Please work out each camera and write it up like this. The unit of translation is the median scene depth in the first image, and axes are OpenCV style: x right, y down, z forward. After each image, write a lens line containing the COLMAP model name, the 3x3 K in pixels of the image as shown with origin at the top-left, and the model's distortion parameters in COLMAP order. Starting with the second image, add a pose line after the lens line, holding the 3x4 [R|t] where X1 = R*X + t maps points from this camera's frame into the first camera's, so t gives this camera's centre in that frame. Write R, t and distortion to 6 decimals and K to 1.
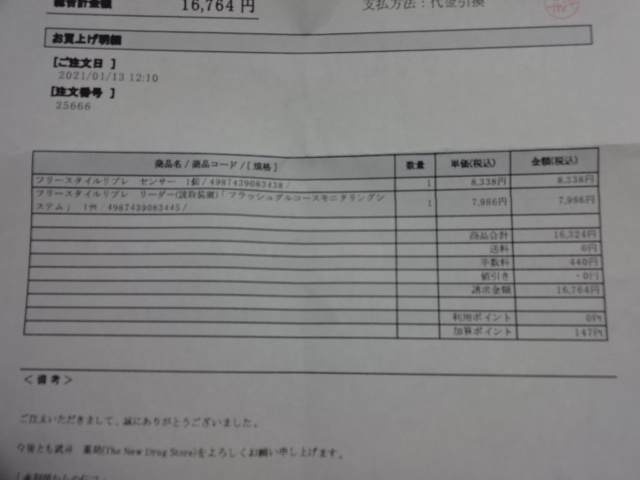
lens RADIAL K [[528.8, 0, 320.0], [0, 528.8, 240.0], [0, 0, 1]] dist [-0.003931, -0.007352]
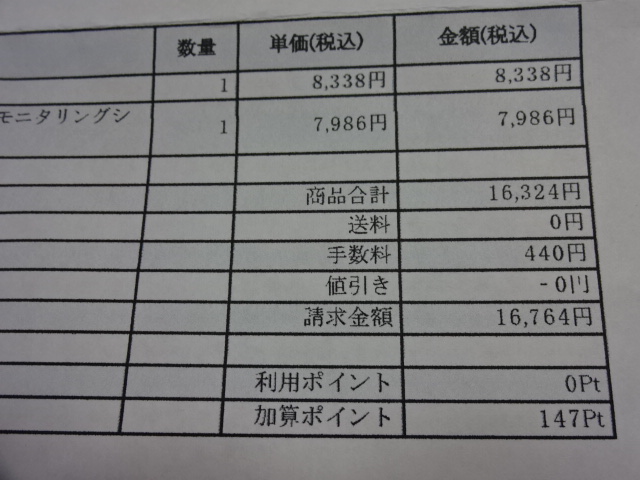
lens RADIAL K [[544.5, 0, 320.0], [0, 544.5, 240.0], [0, 0, 1]] dist [-0.000091, -0.002406]
pose [[0.998319, 0.011736, 0.056760, 0.274626], [-0.007337, 0.996997, -0.077092, 0.065947], [-0.057495, 0.076546, 0.995407, 0.552874]]
